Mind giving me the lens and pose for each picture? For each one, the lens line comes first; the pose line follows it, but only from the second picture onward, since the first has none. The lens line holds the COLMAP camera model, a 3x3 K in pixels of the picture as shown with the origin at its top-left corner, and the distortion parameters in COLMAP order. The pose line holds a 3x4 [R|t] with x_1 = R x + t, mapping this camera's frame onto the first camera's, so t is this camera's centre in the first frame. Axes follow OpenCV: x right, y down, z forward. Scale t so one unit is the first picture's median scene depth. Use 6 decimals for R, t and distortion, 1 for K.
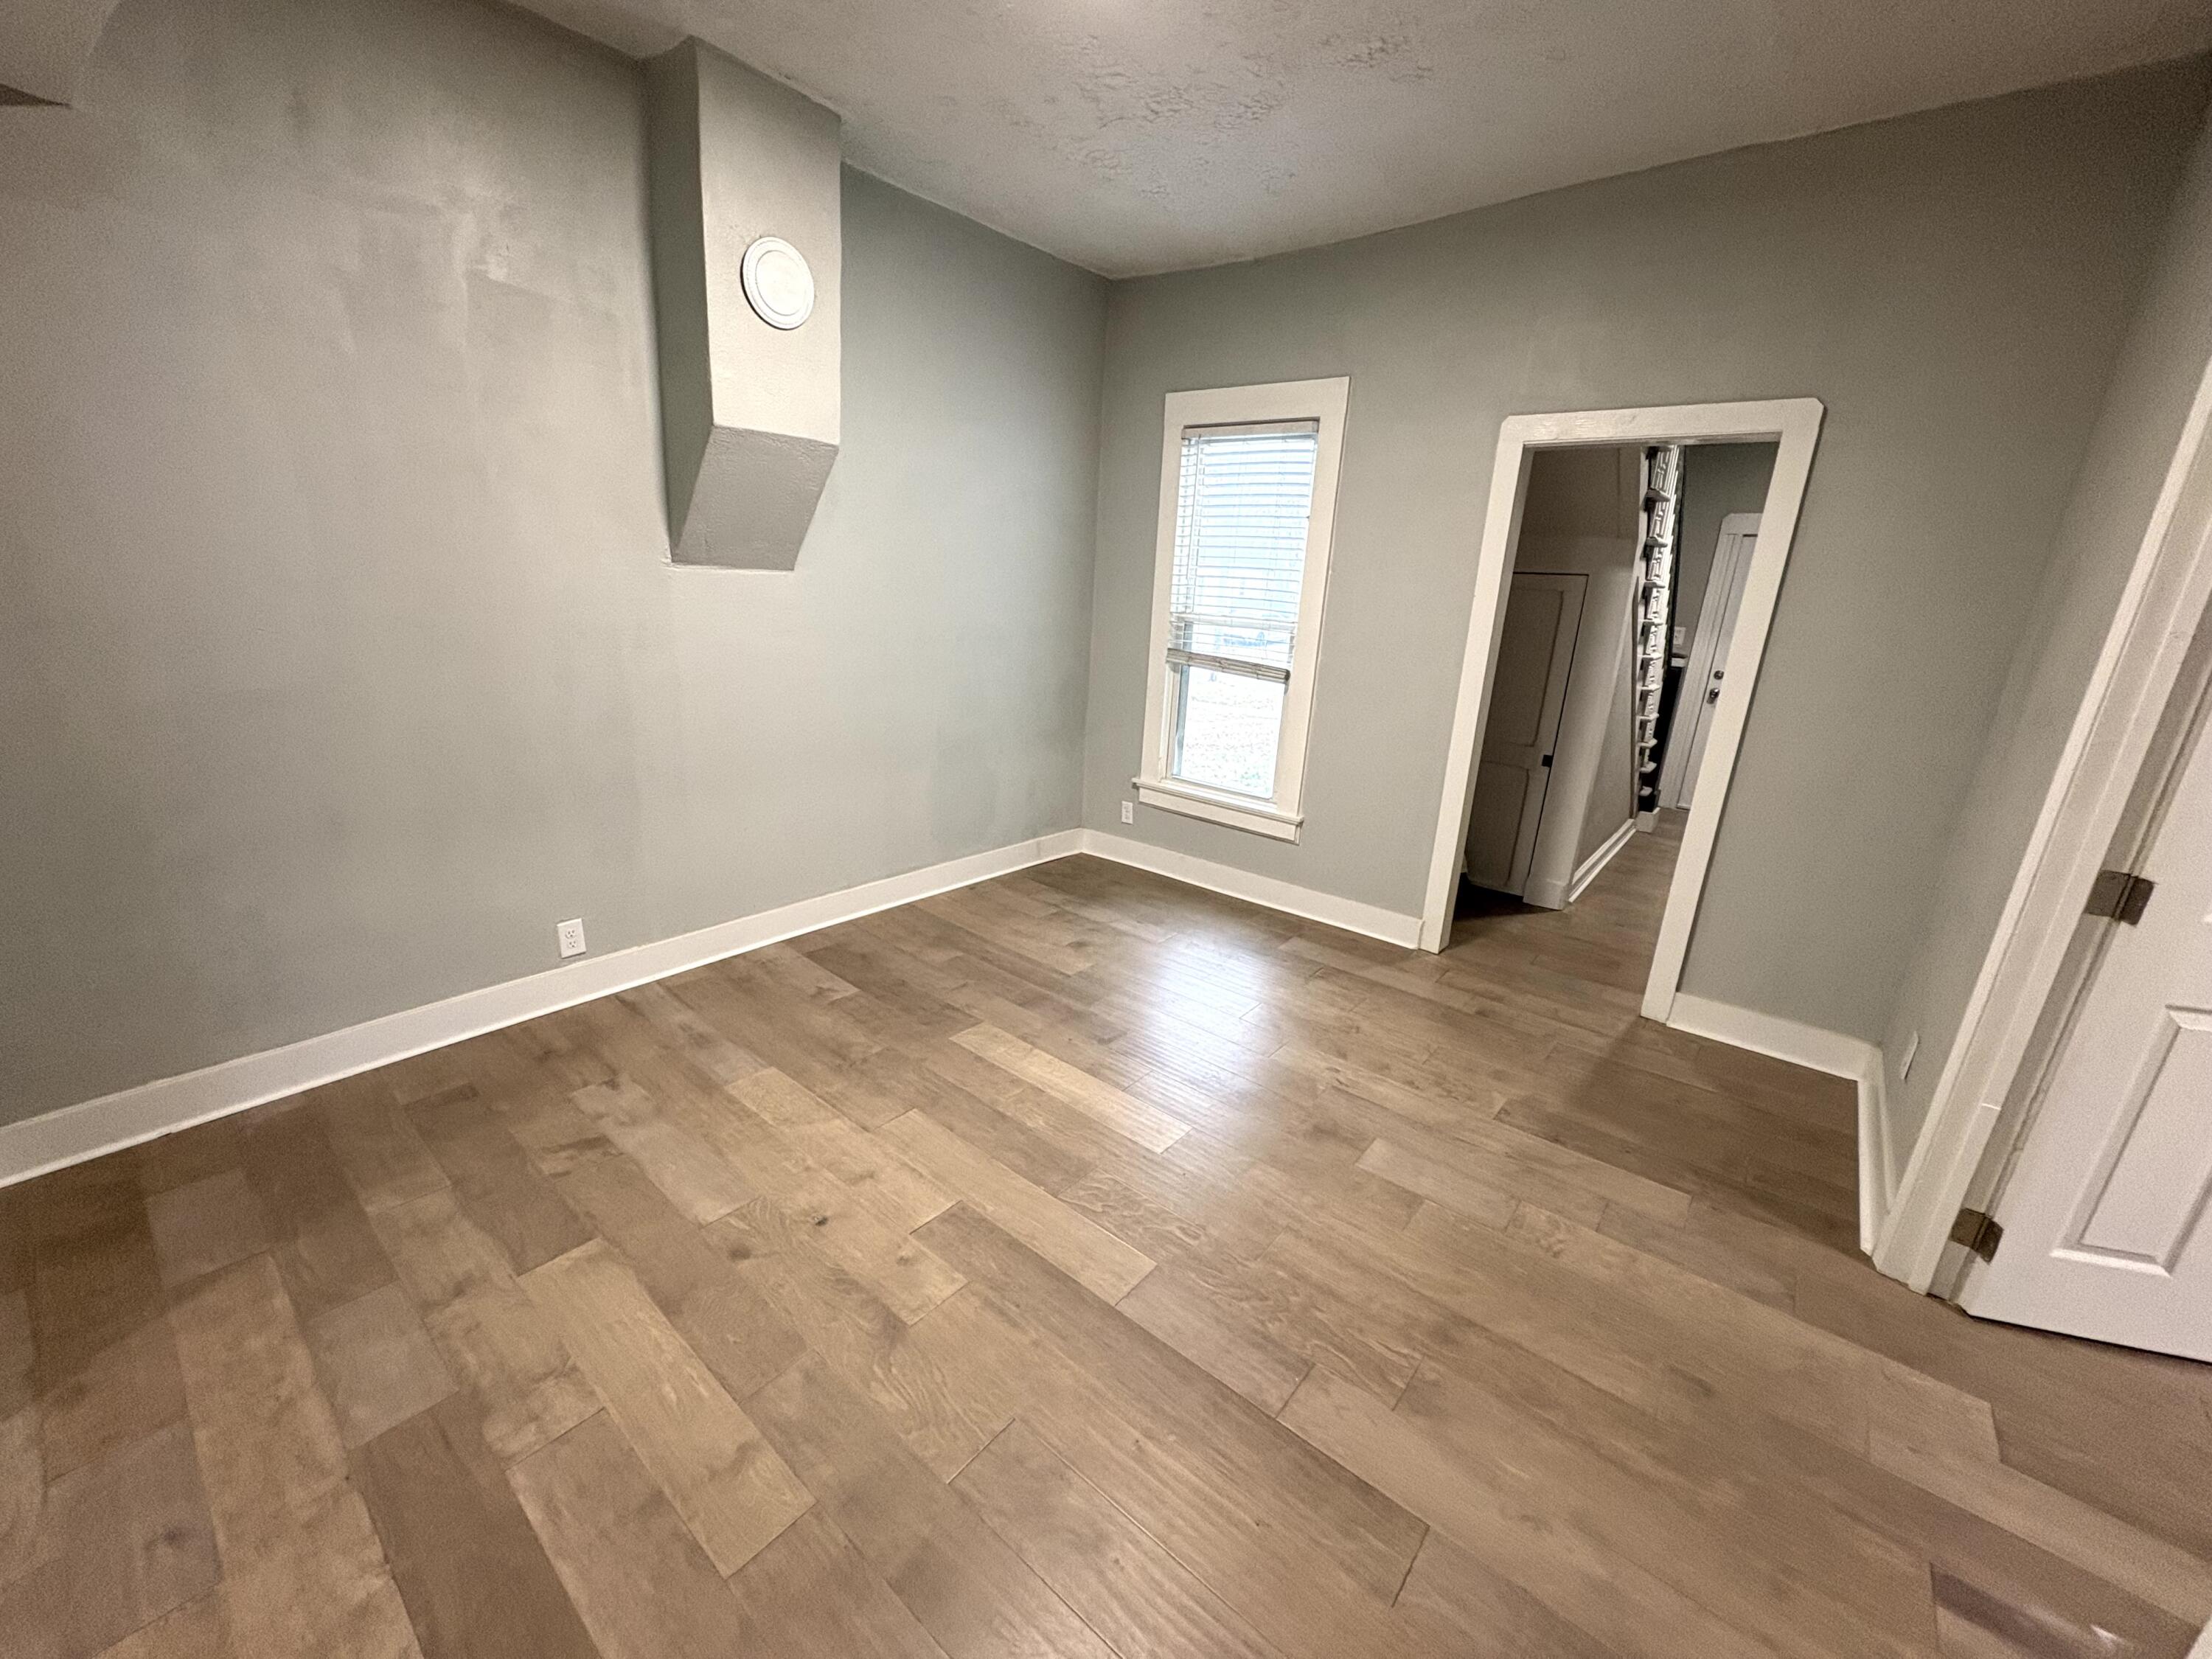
lens RADIAL K [[869.9, 0, 1106.0], [0, 869.9, 829.5], [0, 0, 1]] dist [0.000021, 0.000210]
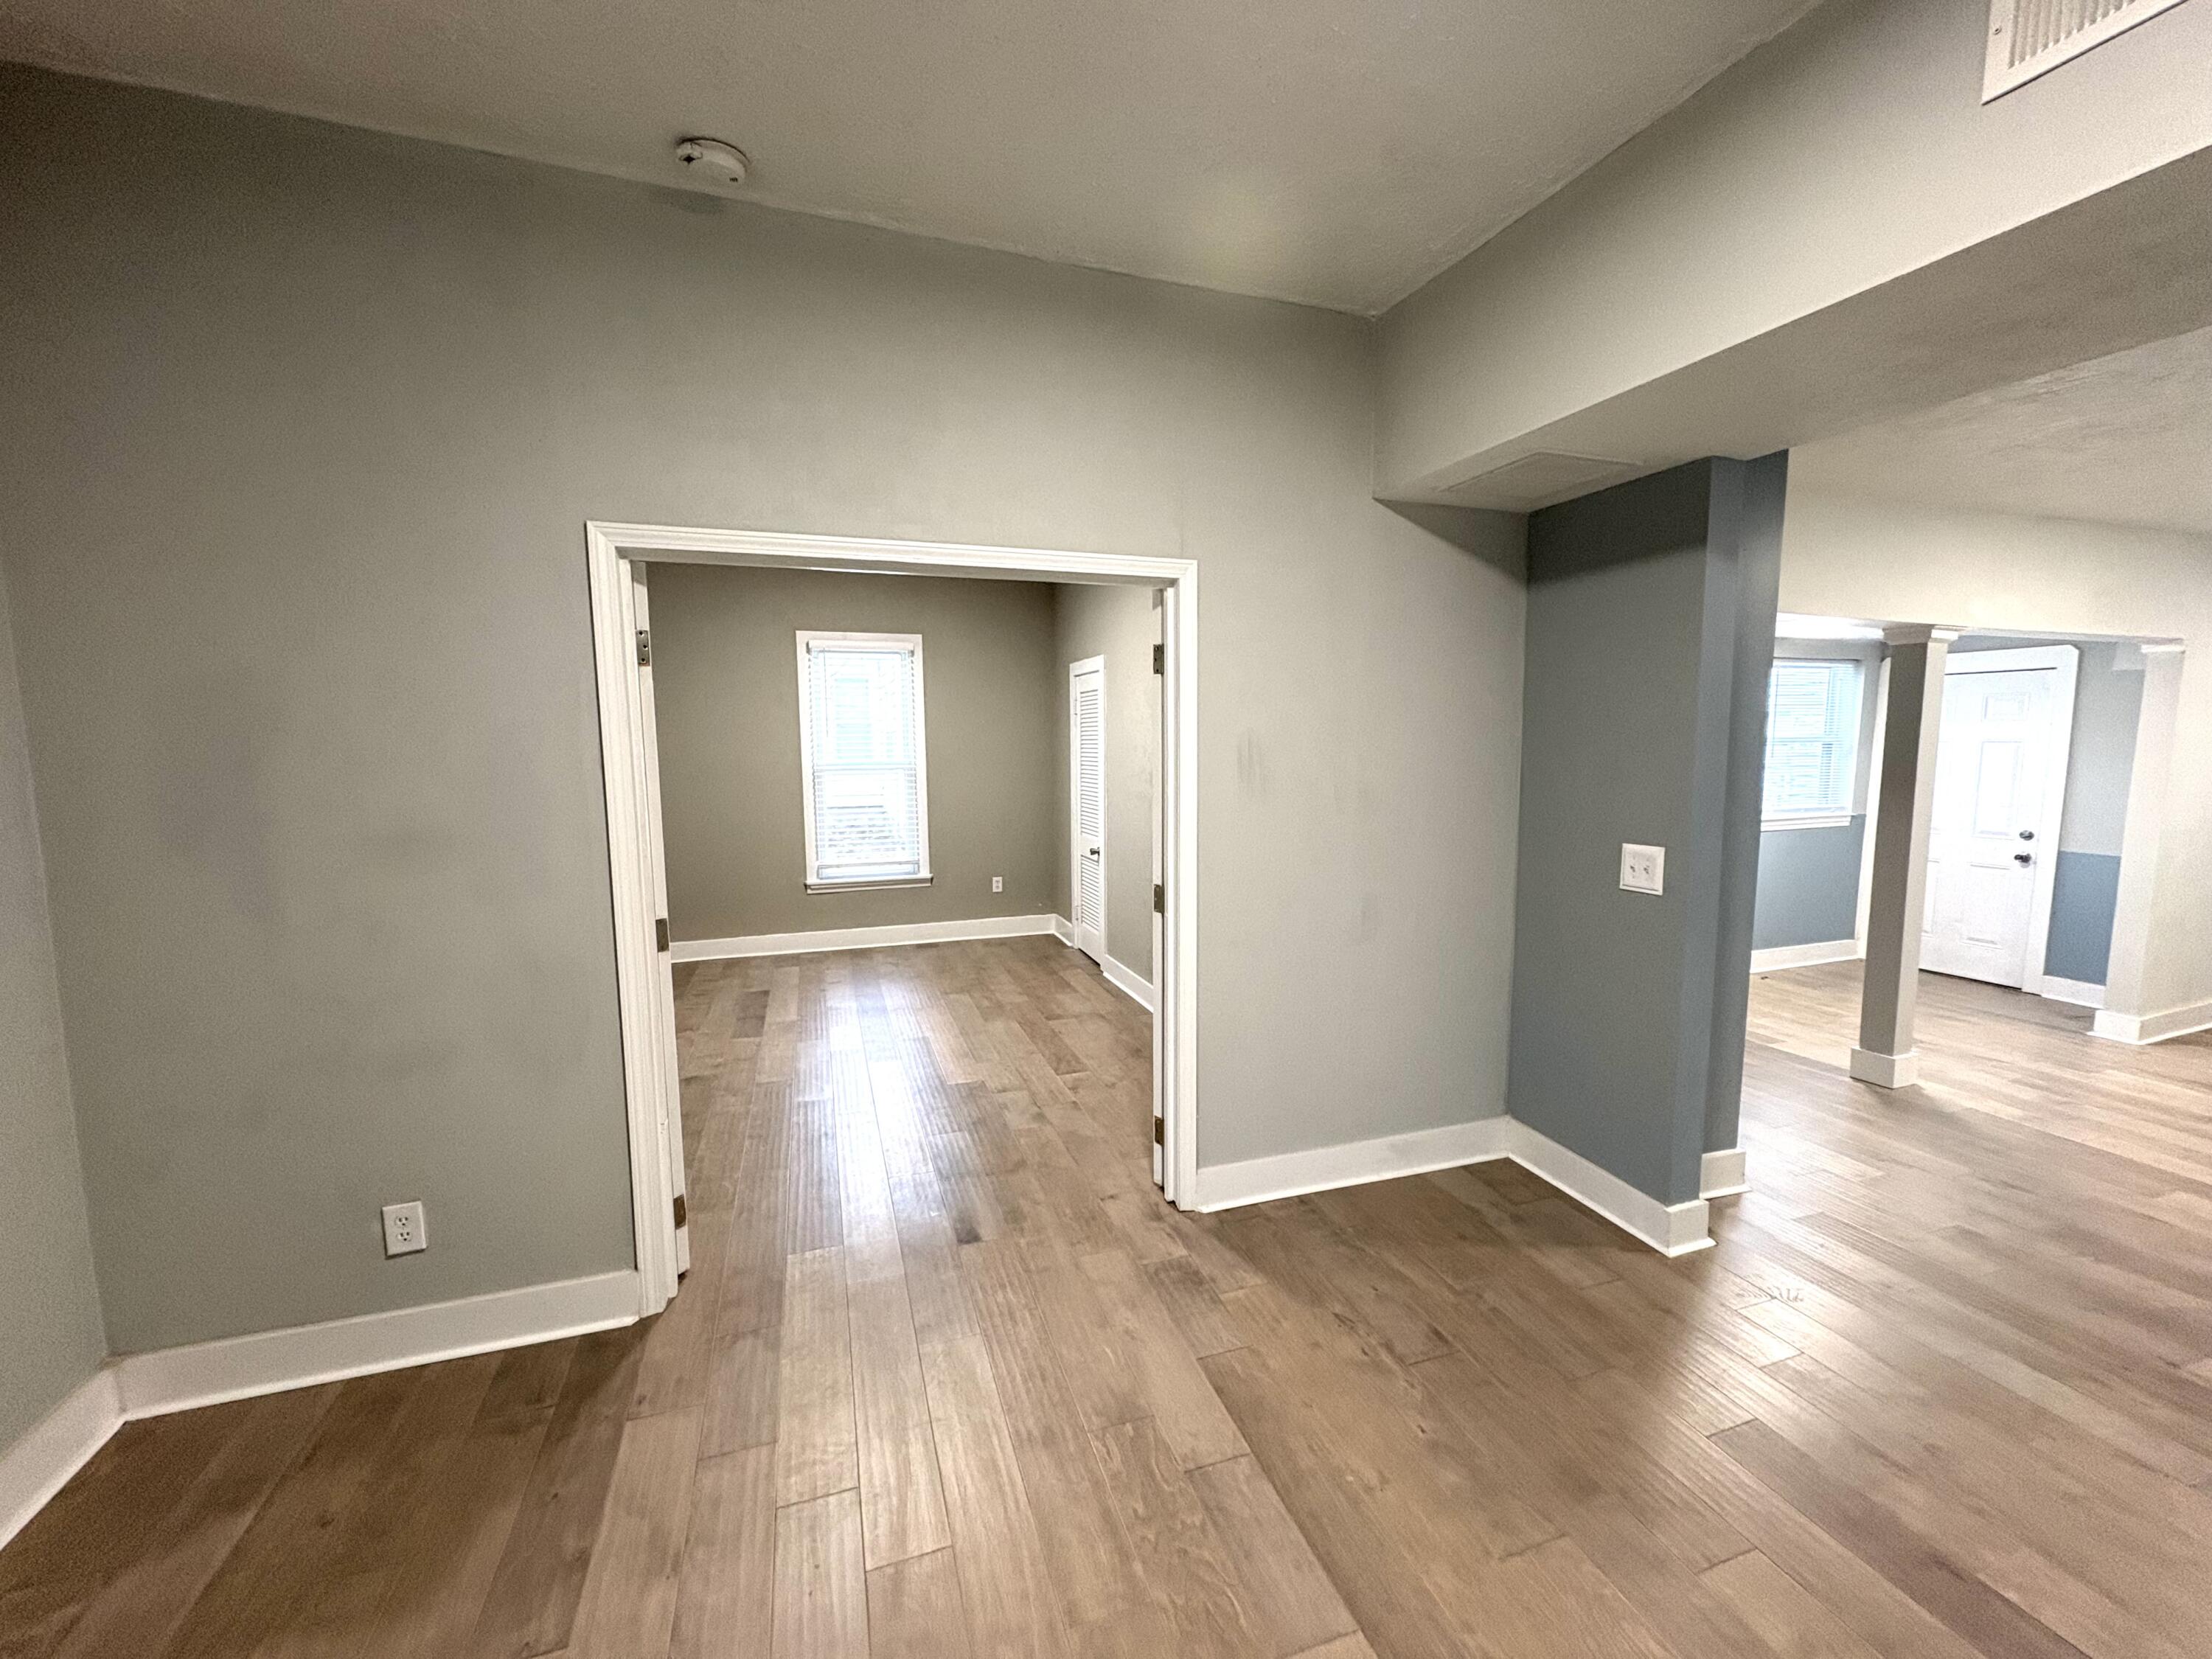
lens RADIAL K [[869.9, 0, 1106.0], [0, 869.9, 829.5], [0, 0, 1]] dist [0.000021, 0.000210]
pose [[-0.850751, -0.104496, 0.515075, -0.093458], [0.108754, 0.923822, 0.367050, -0.335381], [-0.514193, 0.368285, -0.774578, 1.069532]]
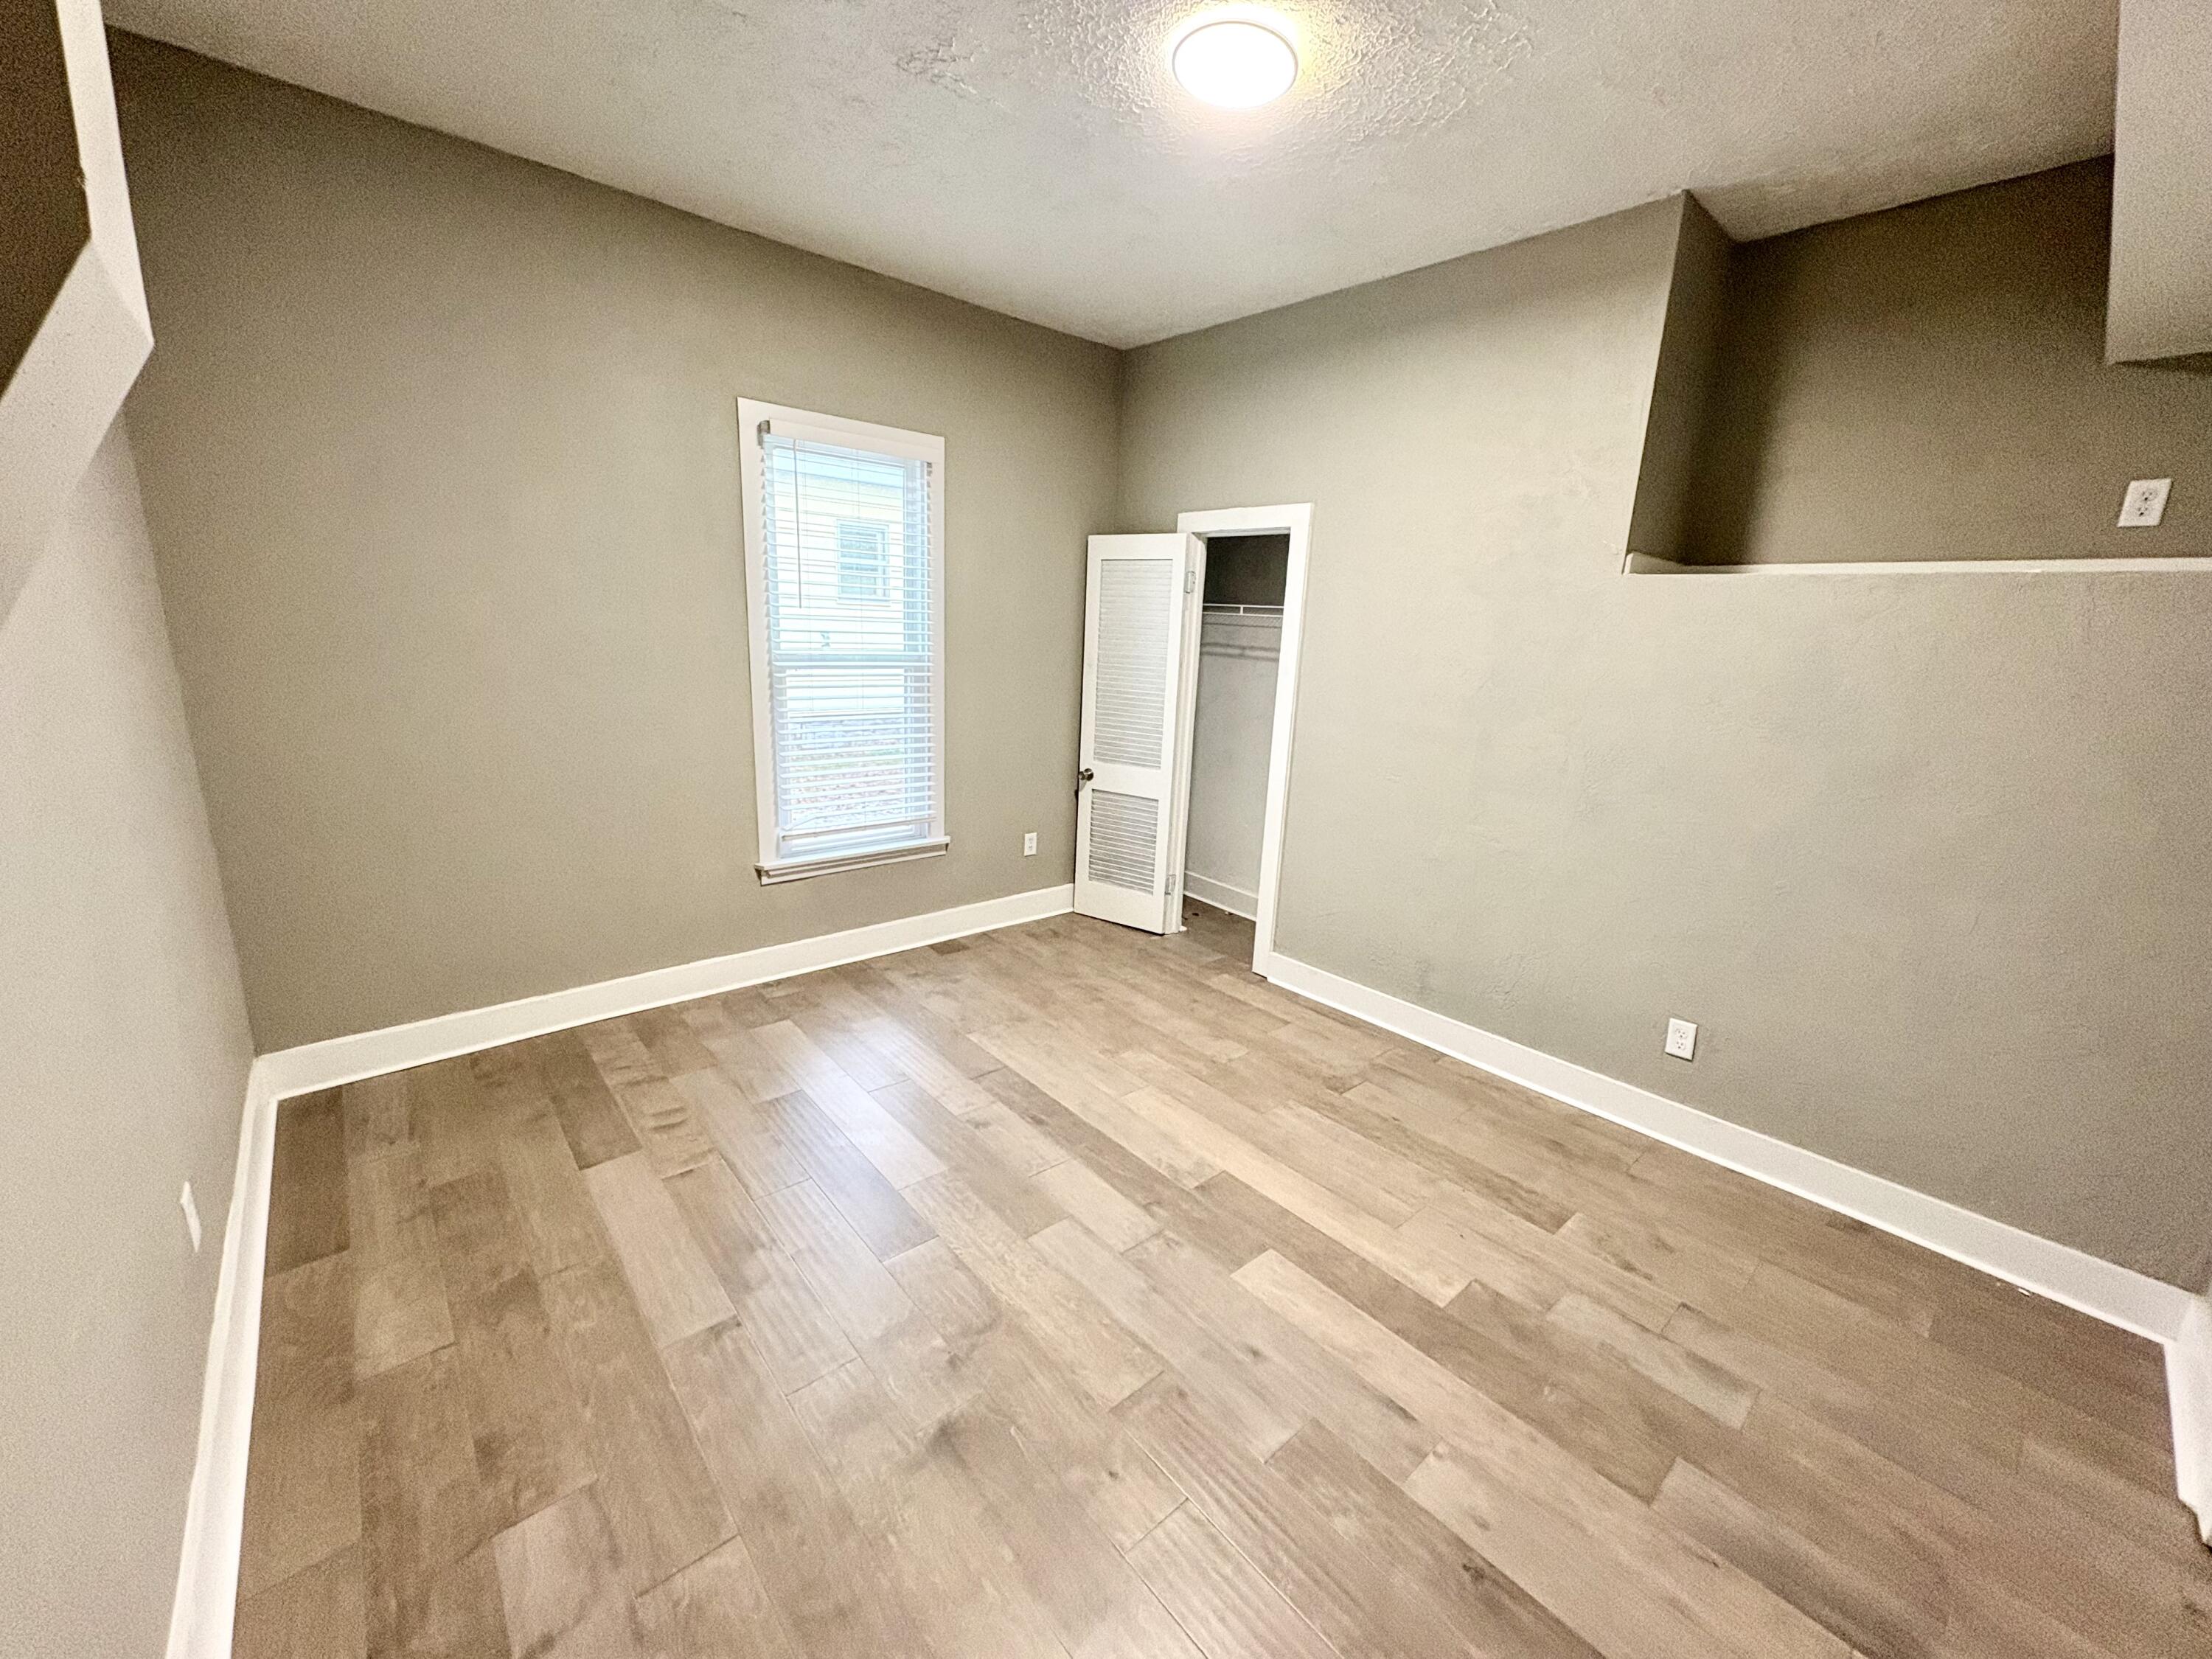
lens RADIAL K [[869.9, 0, 1106.0], [0, 869.9, 829.5], [0, 0, 1]] dist [0.000021, 0.000210]
pose [[-0.981684, -0.132982, 0.136424, 1.114935], [-0.047651, 0.864709, 0.500008, -0.171478], [-0.184459, 0.484349, -0.855208, 0.736349]]
